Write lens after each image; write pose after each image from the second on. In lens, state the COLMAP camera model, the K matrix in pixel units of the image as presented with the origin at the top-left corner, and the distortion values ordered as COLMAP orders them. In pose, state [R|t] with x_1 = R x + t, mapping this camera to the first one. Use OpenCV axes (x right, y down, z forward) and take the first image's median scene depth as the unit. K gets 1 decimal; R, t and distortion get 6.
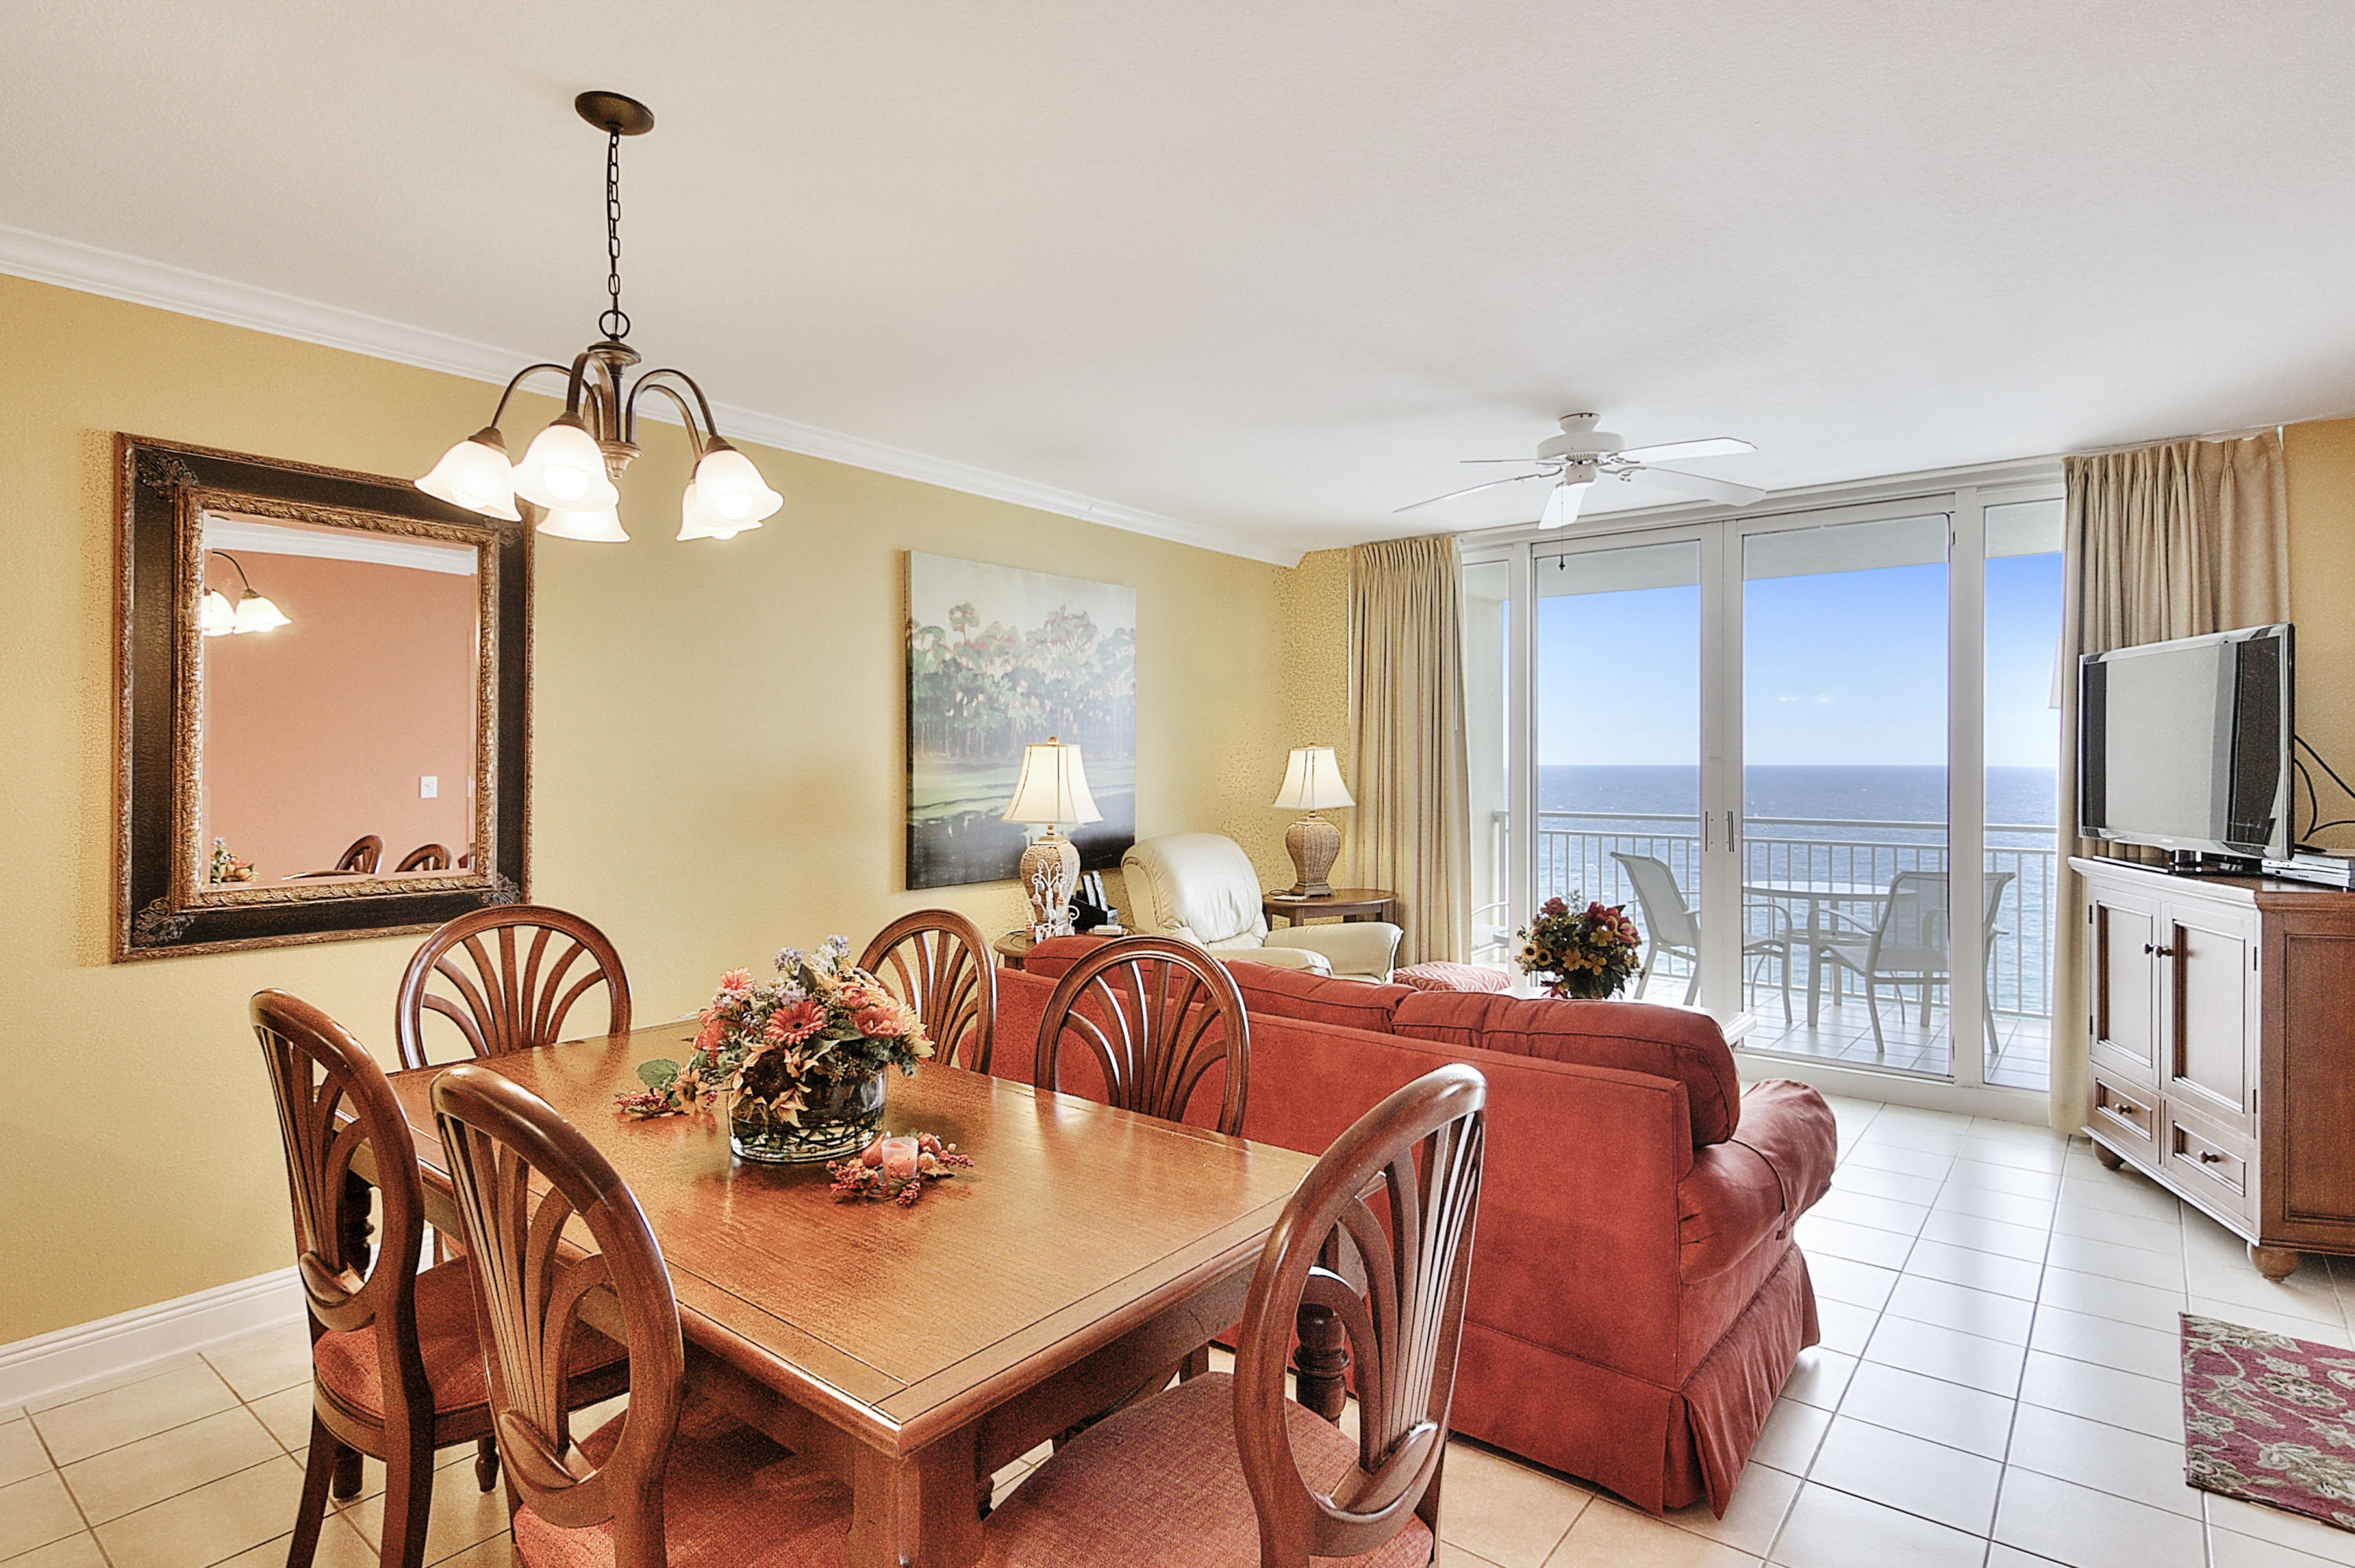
lens RADIAL K [[1203.6, 0, 1167.8], [0, 1203.6, 768.6], [0, 0, 1]] dist [0.001090, -0.001409]
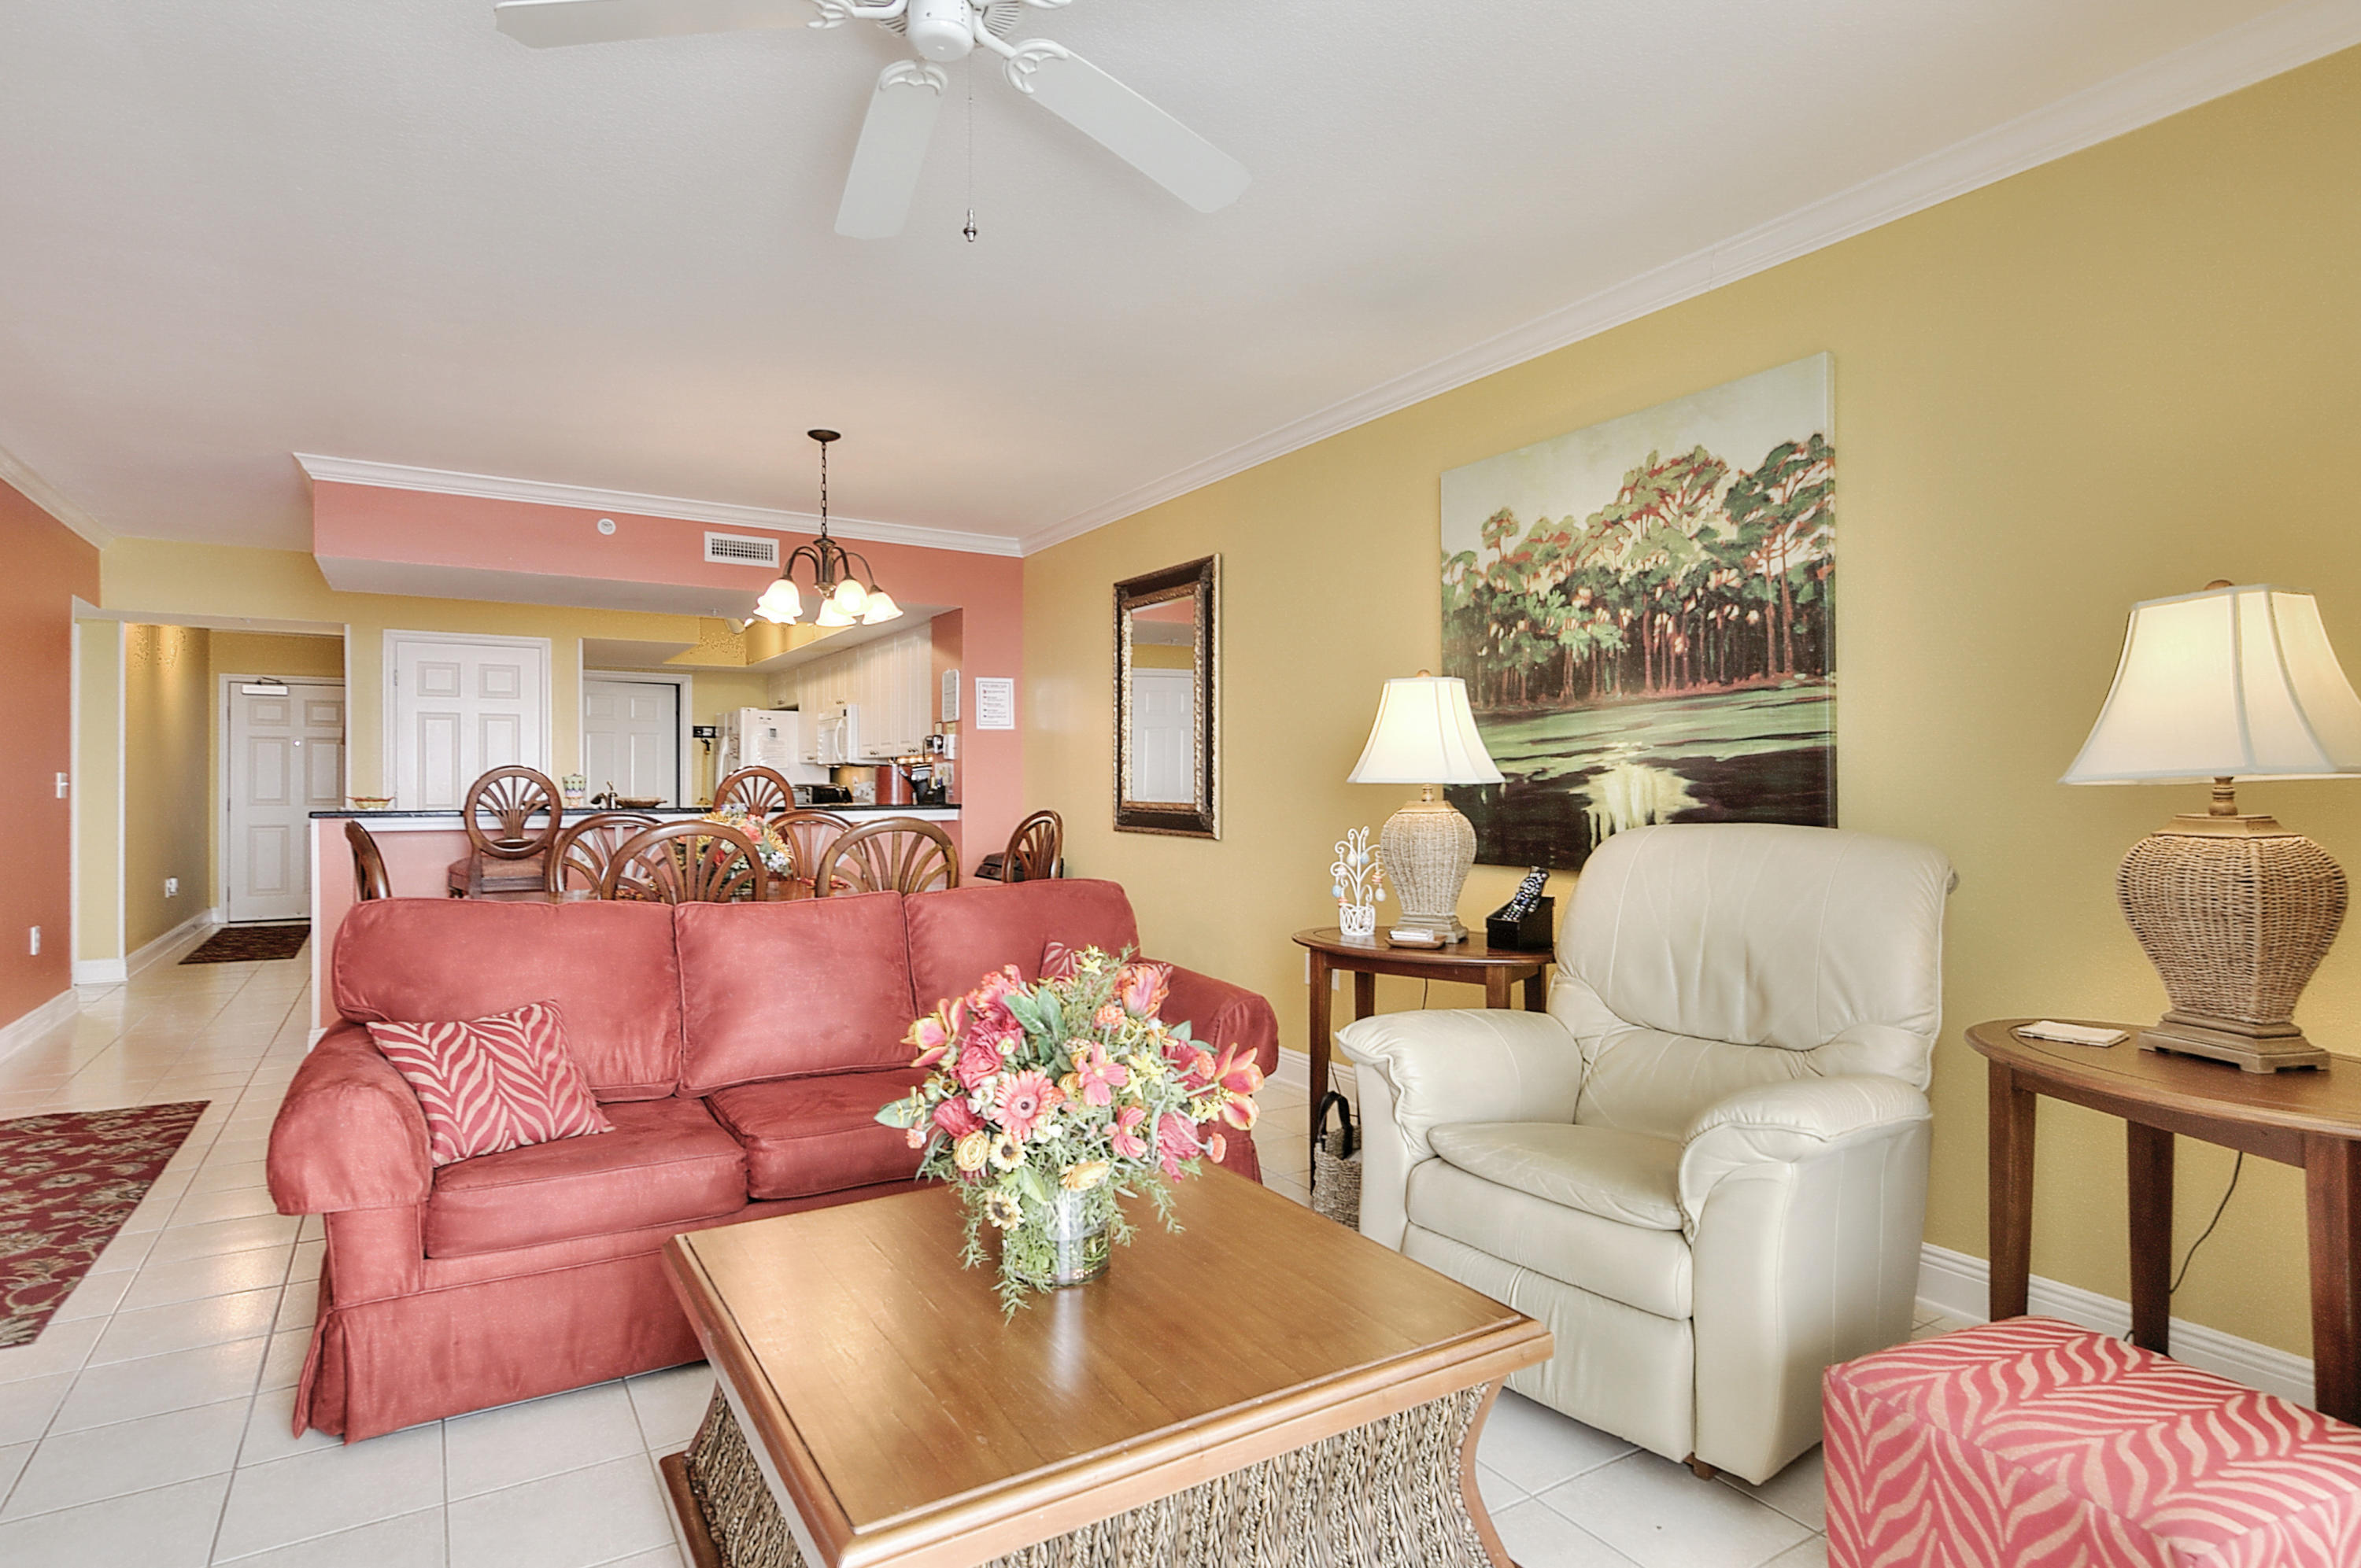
lens RADIAL K [[1216.8, 0, 1210.6], [0, 1216.8, 789.1], [0, 0, 1]] dist [0.001231, -0.000834]
pose [[-0.313980, 0.004355, -0.949420, 0.663957], [-0.003307, 0.999978, 0.005681, 0.042804], [0.949424, 0.004924, -0.313959, 1.093633]]
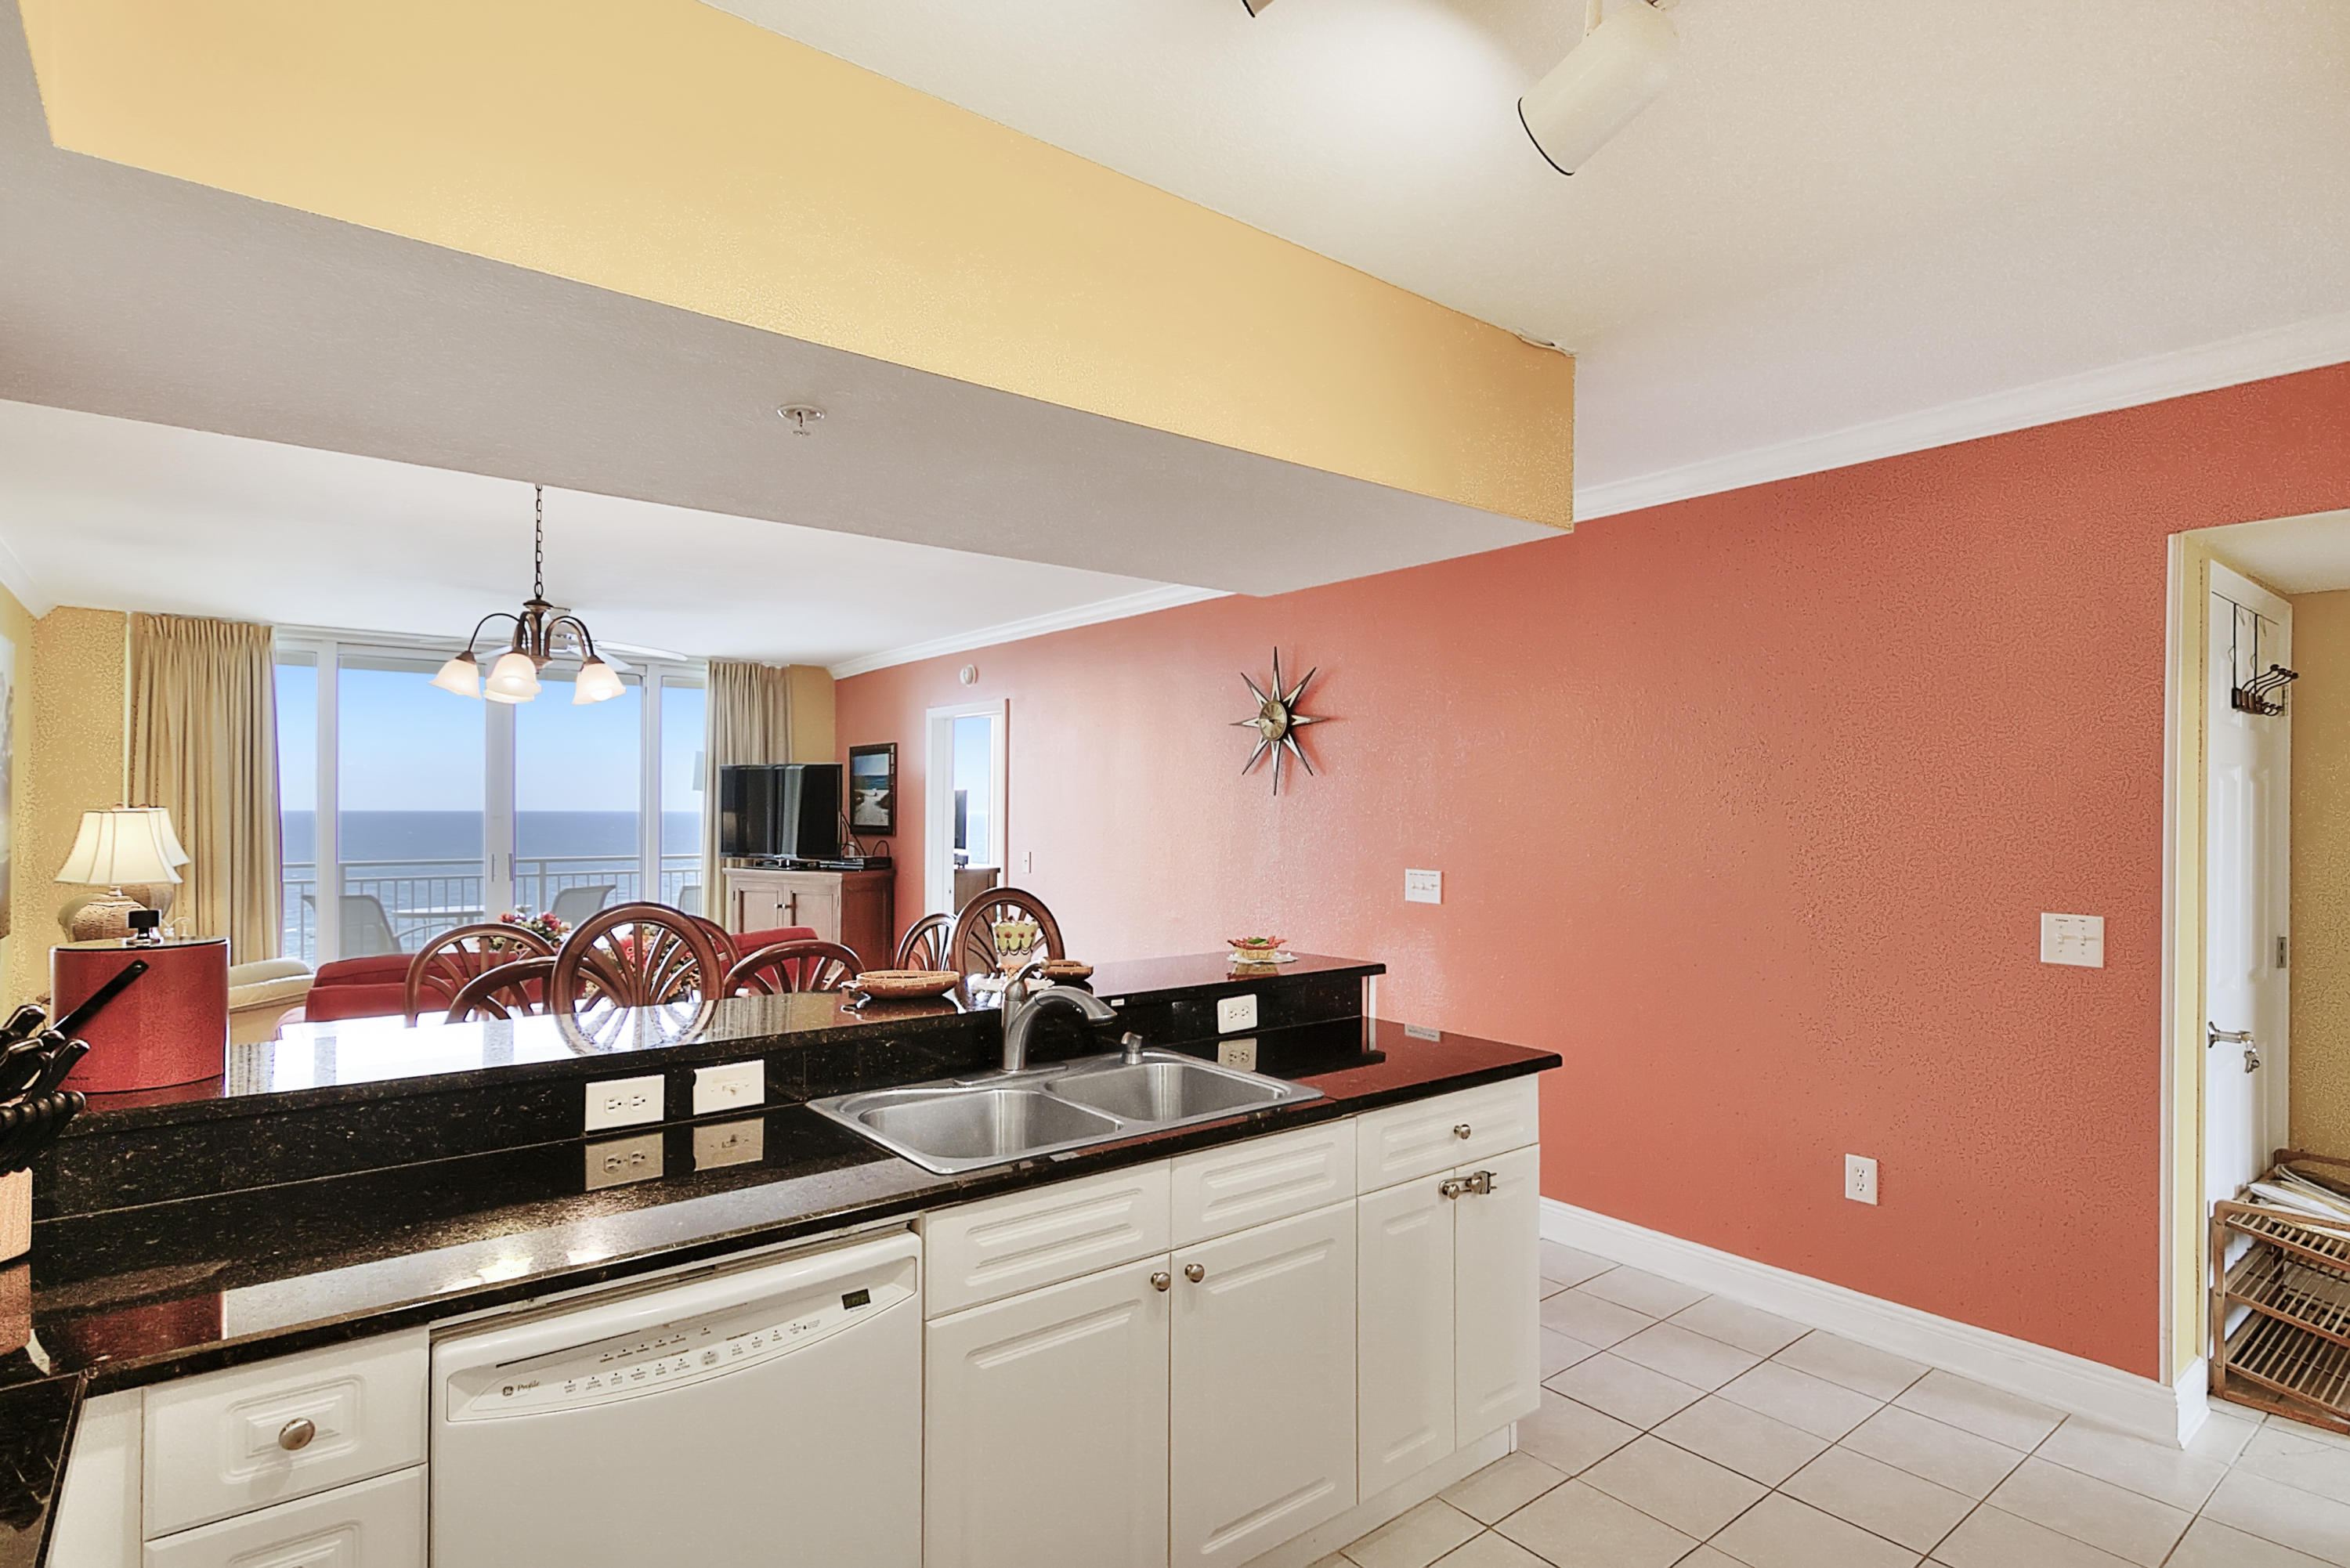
lens RADIAL K [[1211.2, 0, 1204.9], [0, 1211.2, 789.1], [0, 0, 1]] dist [0.001231, -0.000834]
pose [[0.196681, 0.014785, 0.980356, -0.945962], [0.002248, 0.999877, -0.015531, -0.020519], [-0.980465, 0.005259, 0.196623, -0.146002]]
